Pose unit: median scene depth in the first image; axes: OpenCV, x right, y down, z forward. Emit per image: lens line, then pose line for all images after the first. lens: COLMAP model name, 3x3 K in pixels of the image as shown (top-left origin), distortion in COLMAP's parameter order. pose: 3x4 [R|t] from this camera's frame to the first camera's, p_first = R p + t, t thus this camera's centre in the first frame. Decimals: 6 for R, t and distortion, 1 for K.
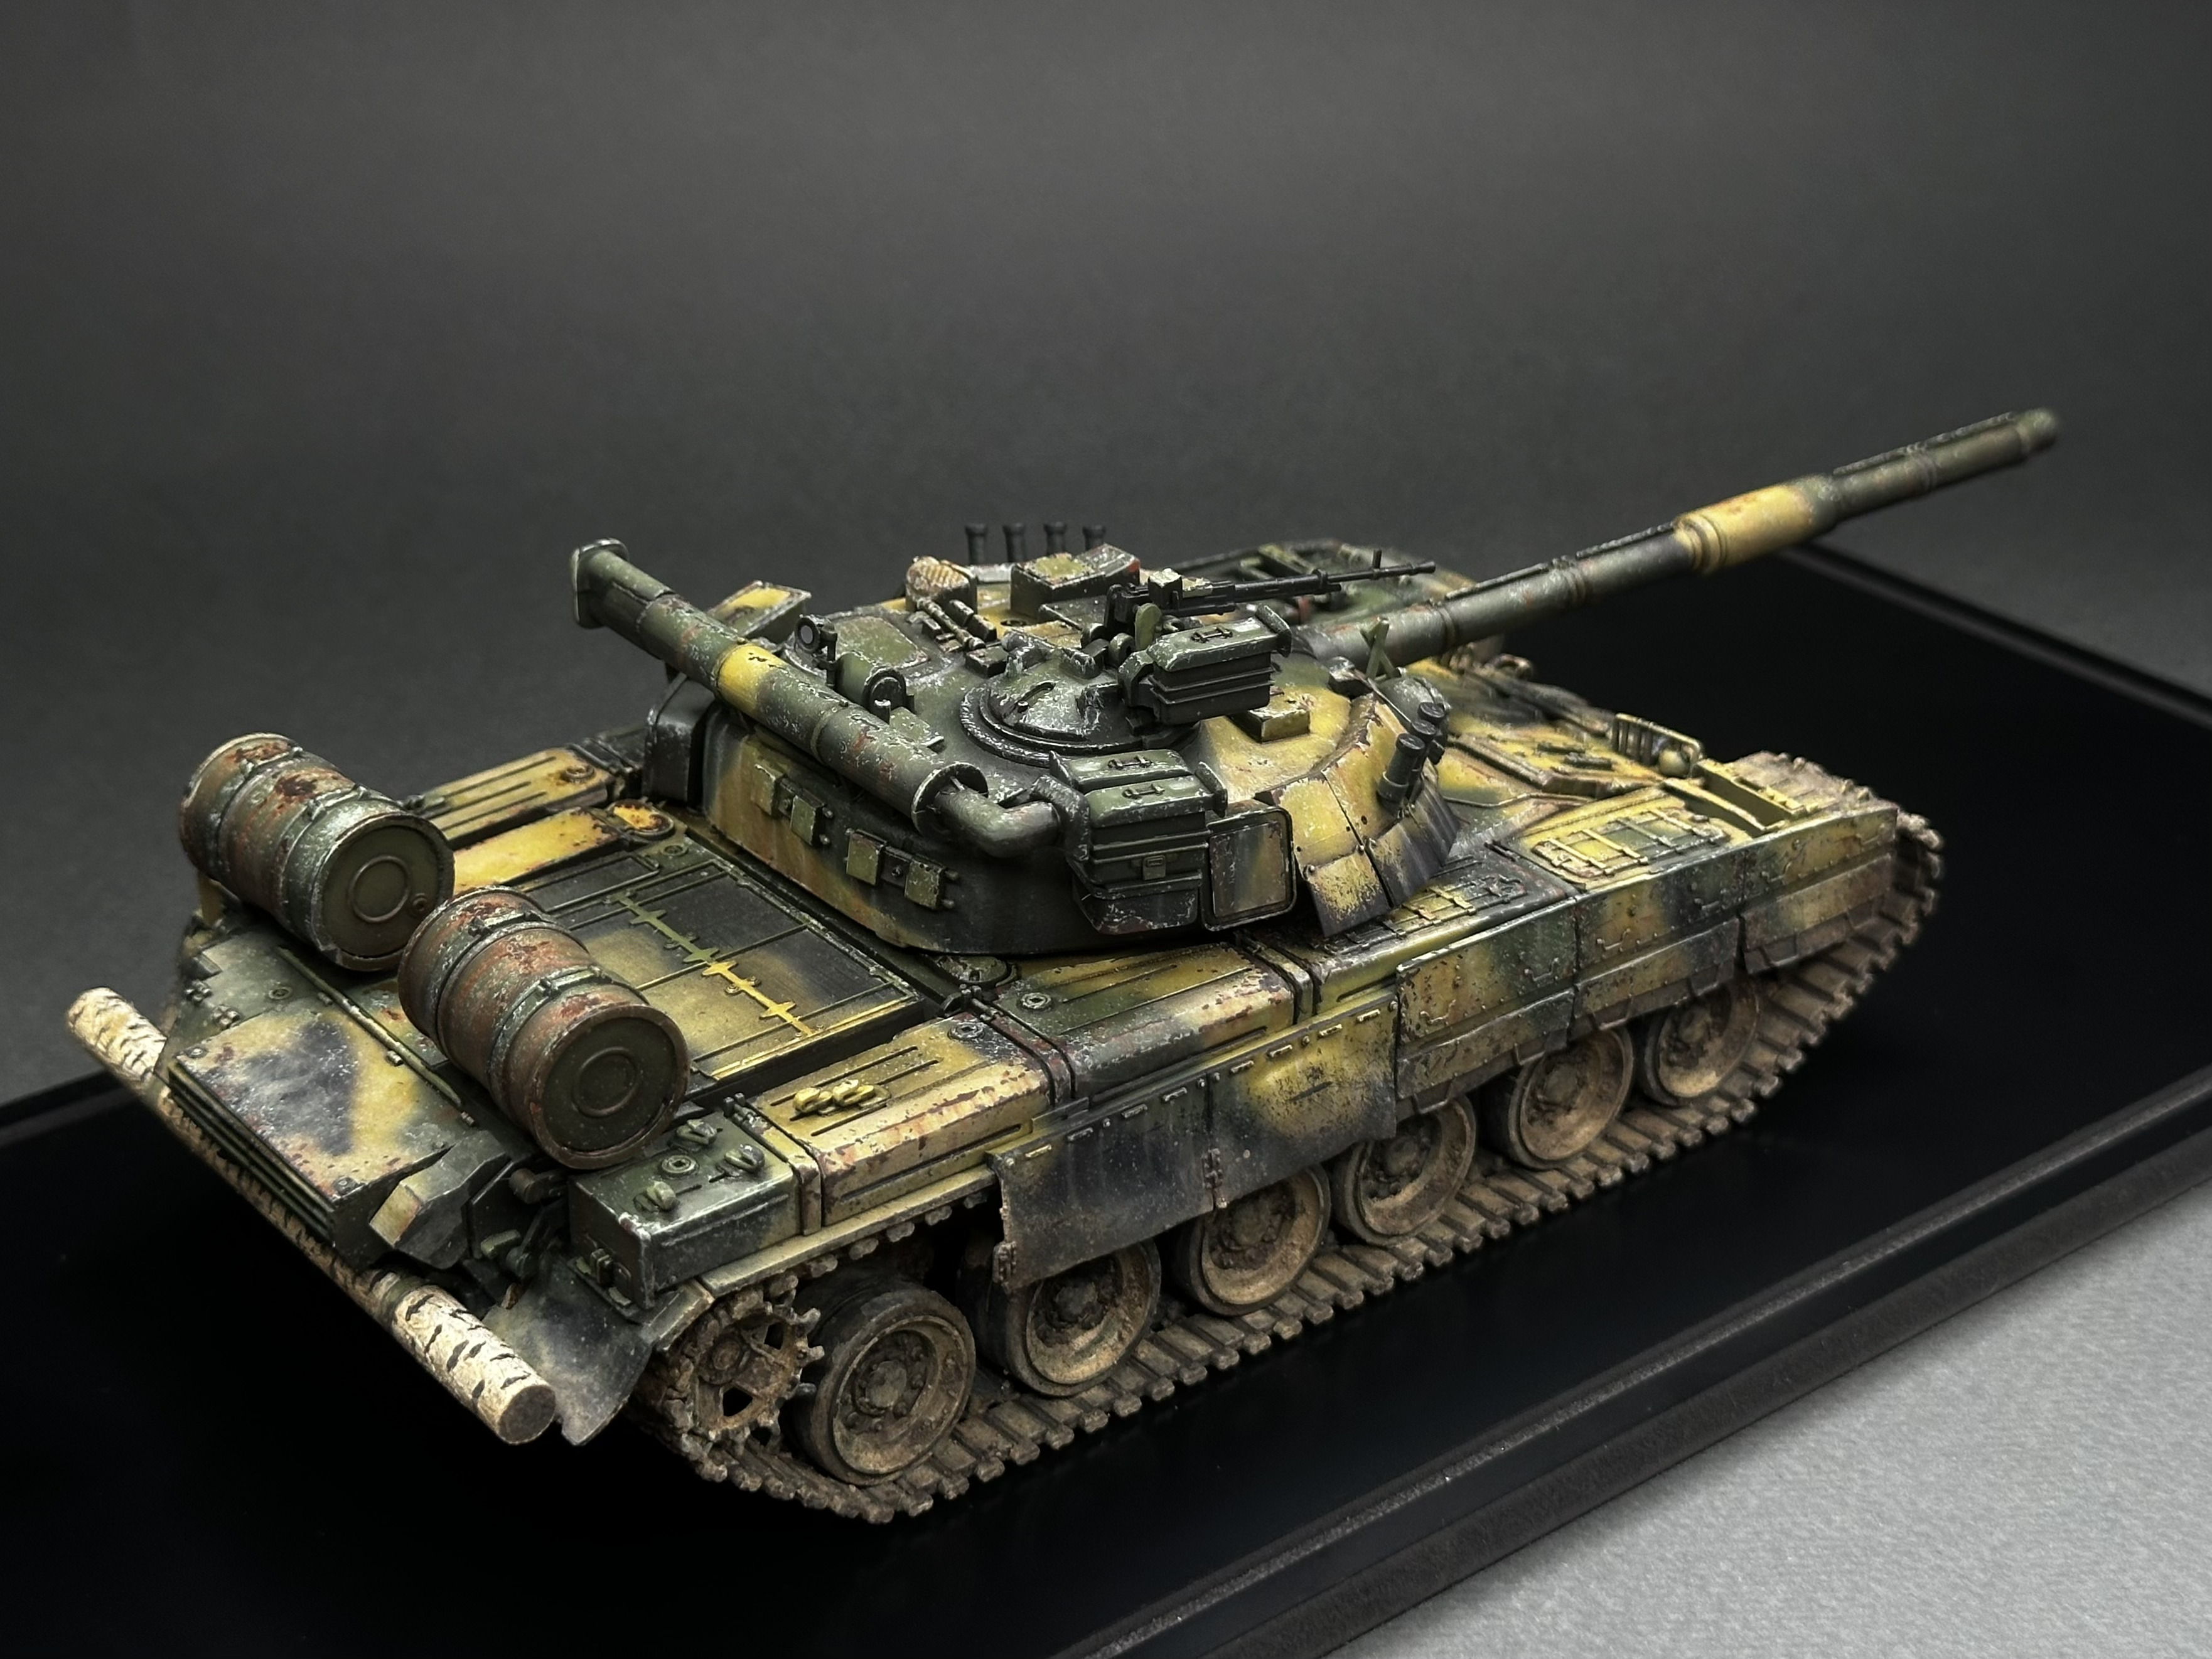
lens RADIAL K [[3561.4, 0, 1026.1], [0, 3561.4, 735.5], [0, 0, 1]] dist [0.144578, -0.021684]
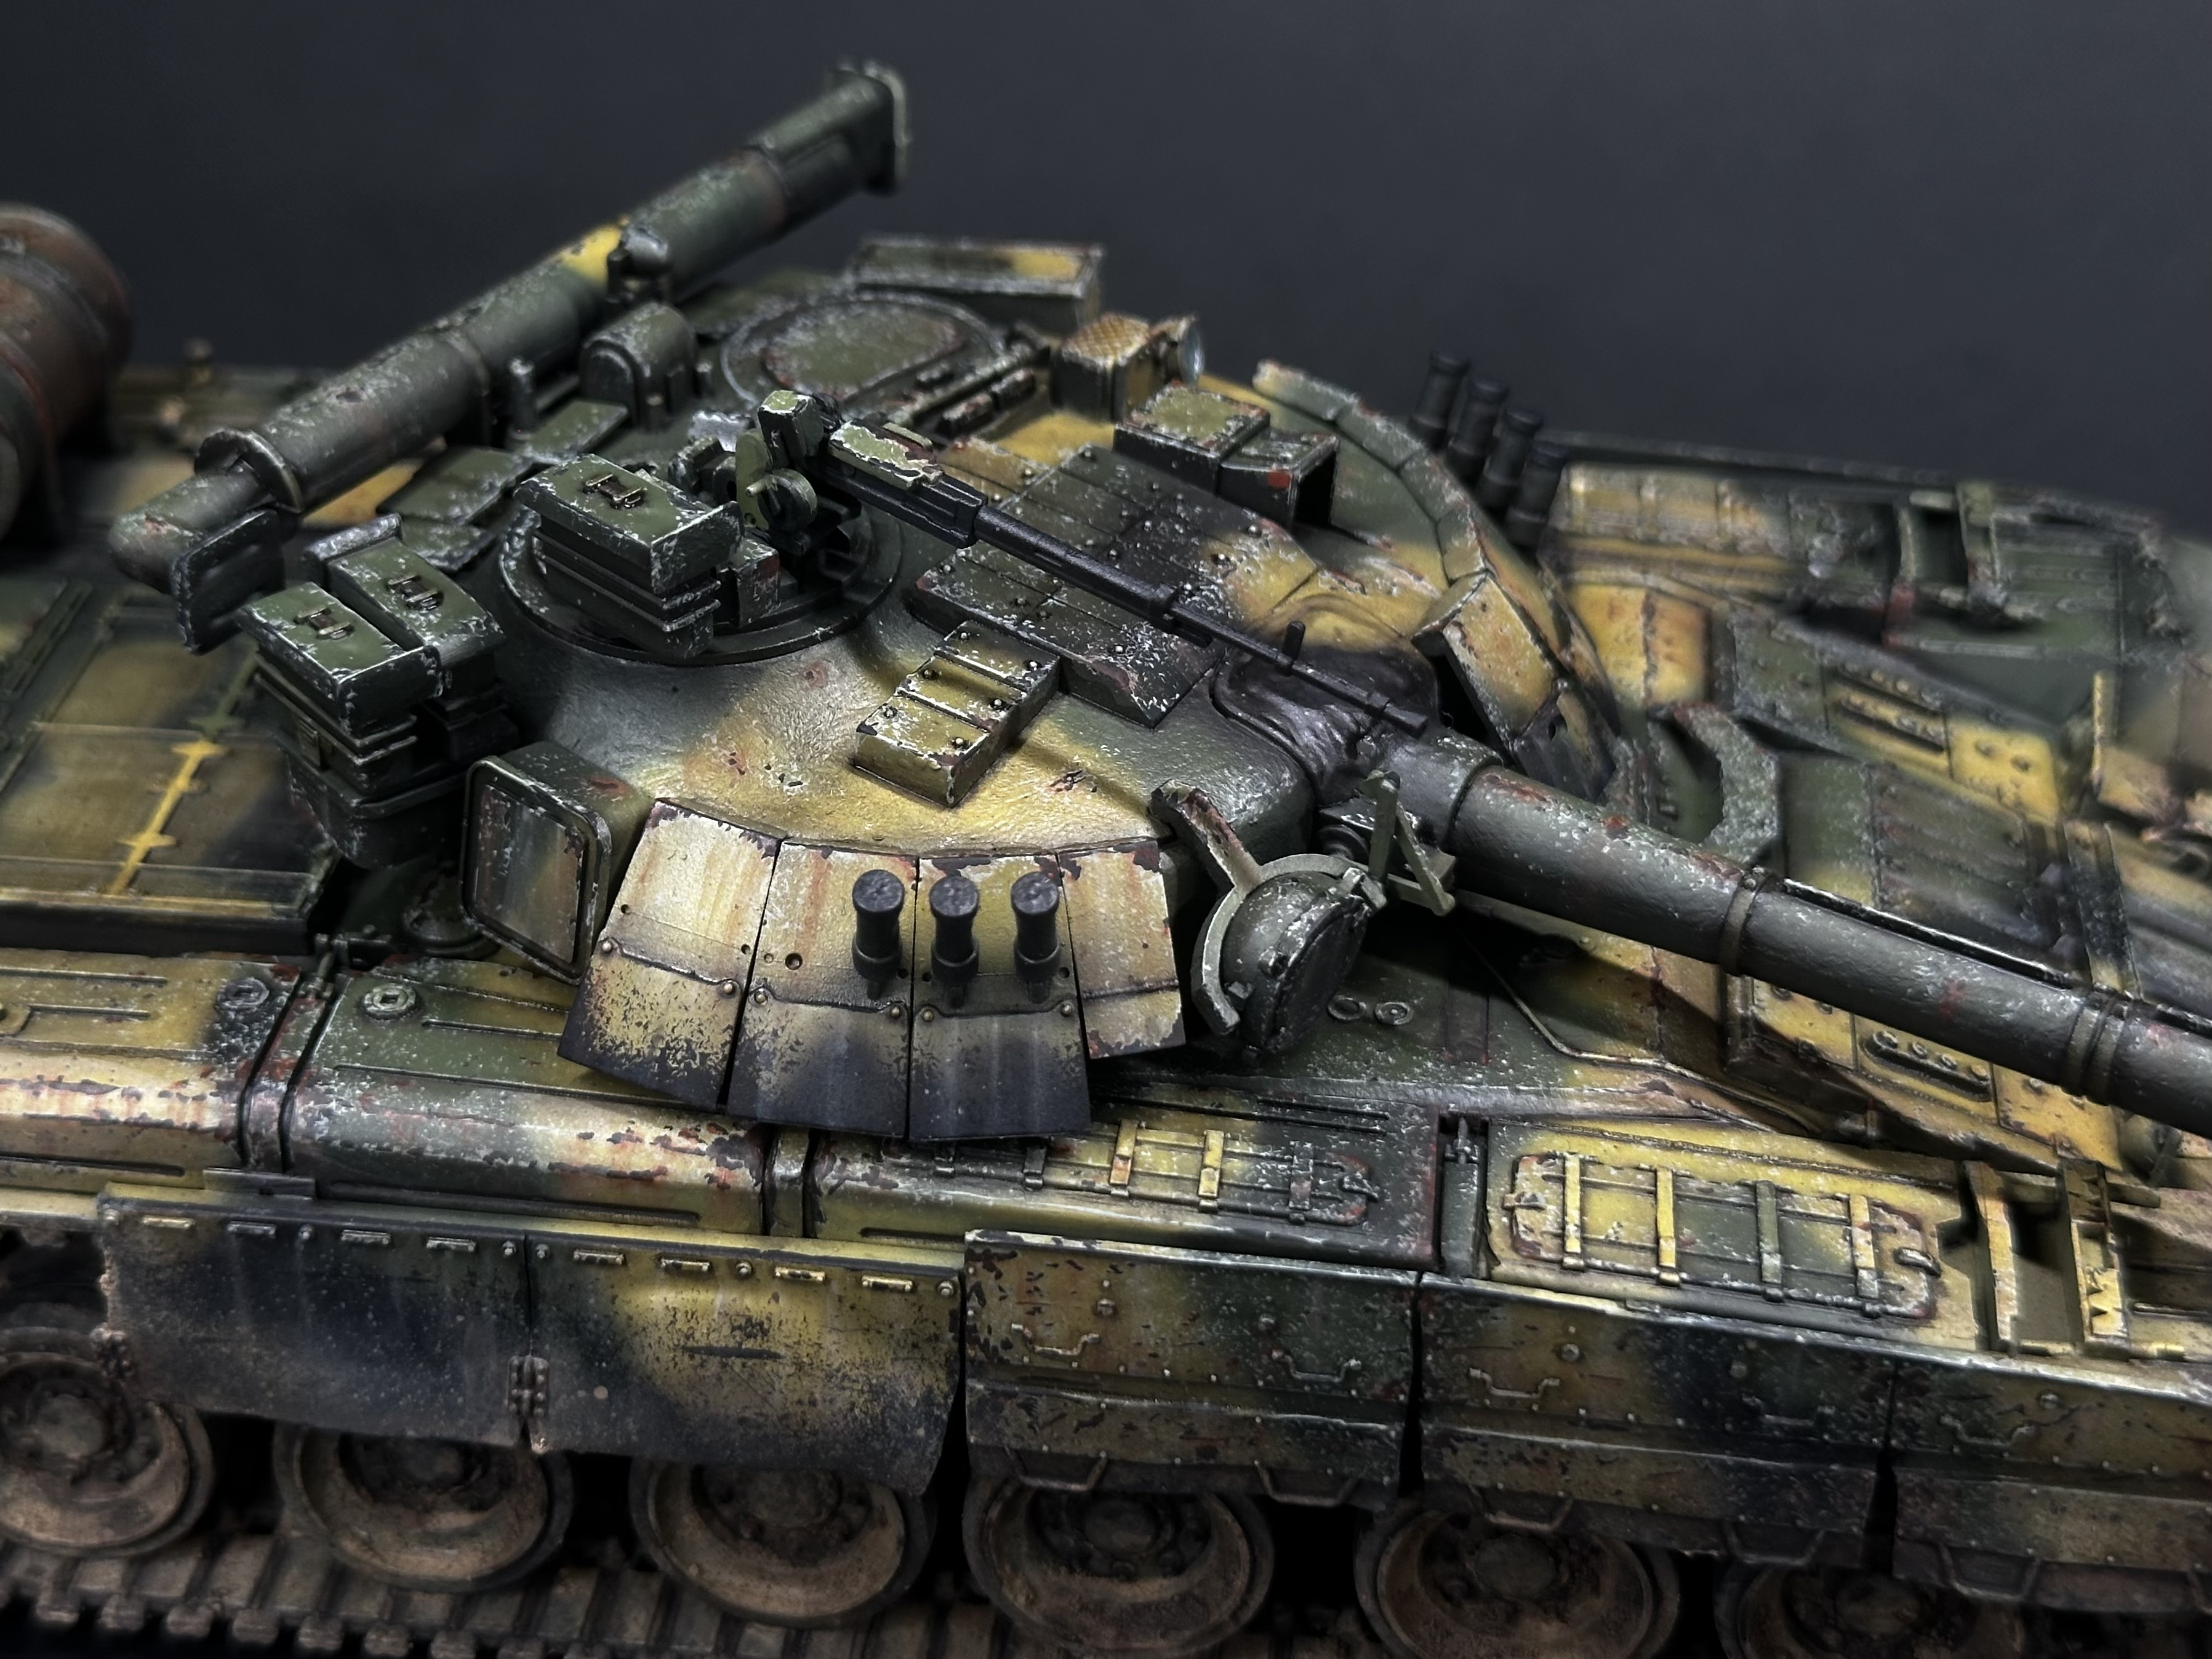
lens RADIAL K [[3608.4, 0, 953.8], [0, 3608.4, 668.2], [0, 0, 1]] dist [0.149536, -0.305056]
pose [[0.695331, 0.380222, -0.609874, 0.425597], [-0.295654, 0.924792, 0.239474, -0.155191], [0.655060, 0.013798, 0.755450, 0.588673]]
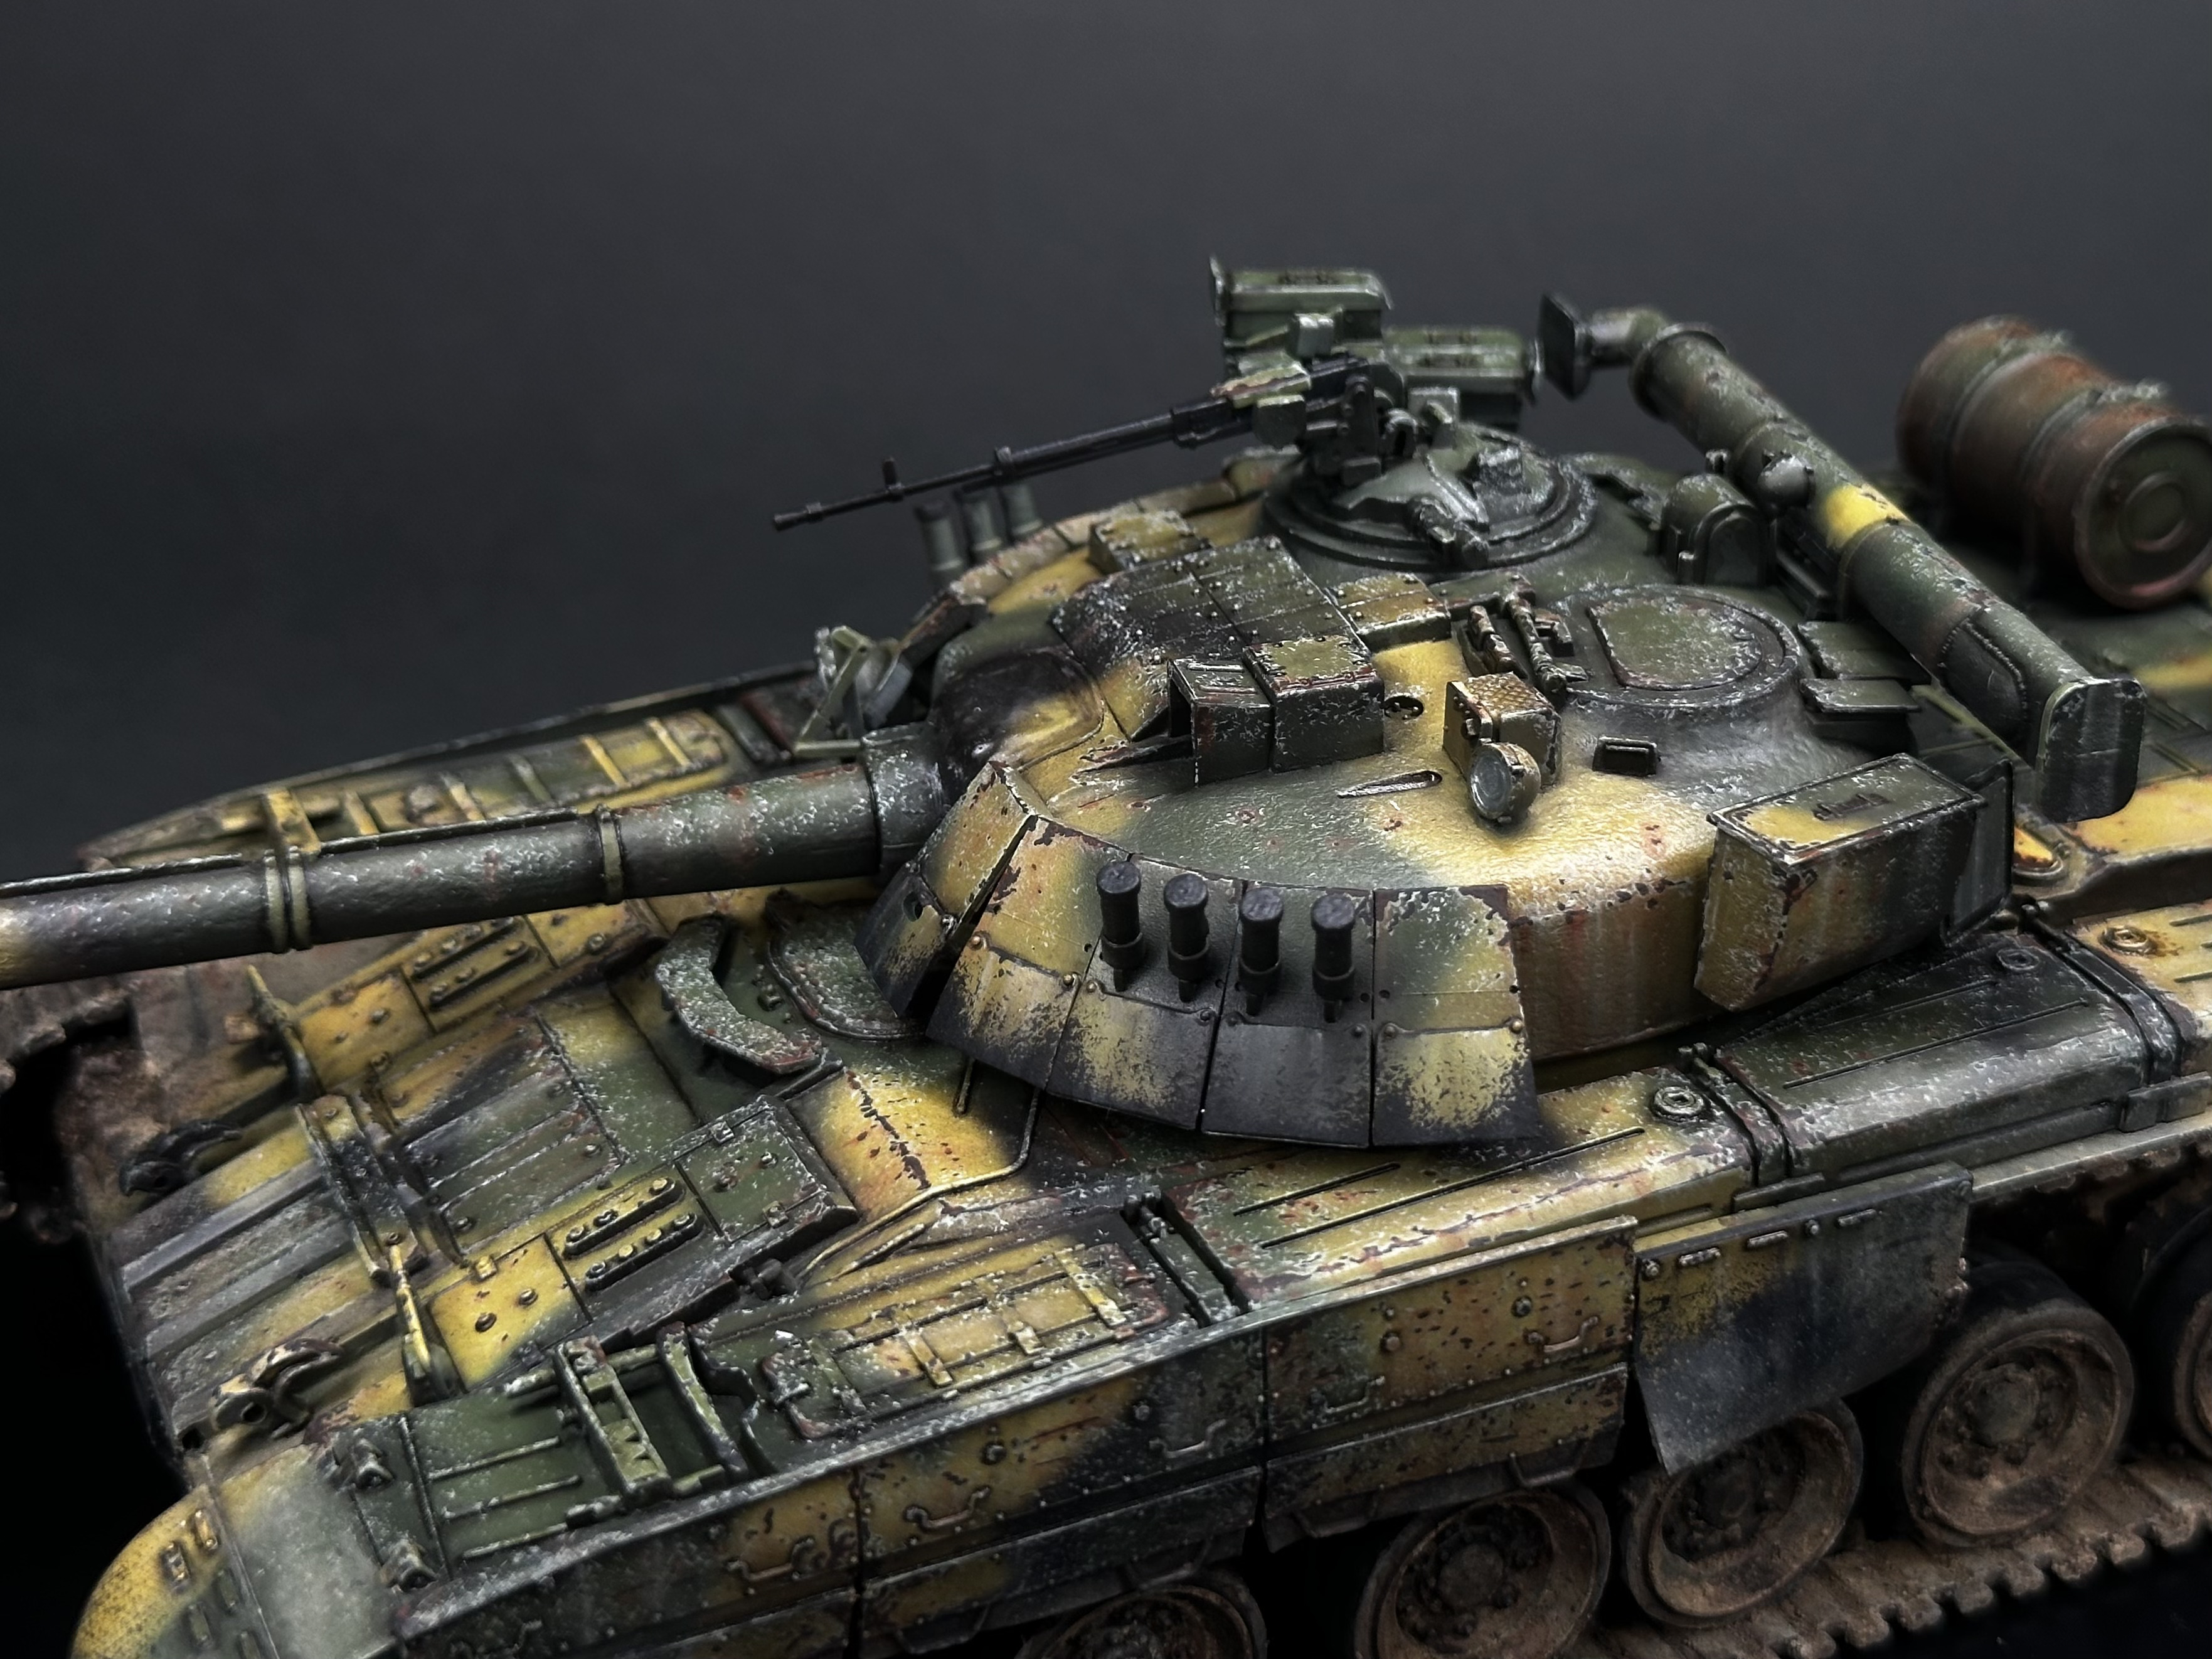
lens RADIAL K [[3693.7, 0, 1256.5], [0, 3693.7, 658.7], [0, 0, 1]] dist [0.139322, -0.169151]
pose [[-0.981038, -0.098426, 0.166966, -0.091737], [0.065871, 0.640864, 0.764823, -0.590505], [-0.182281, 0.761318, -0.622229, 1.568870]]
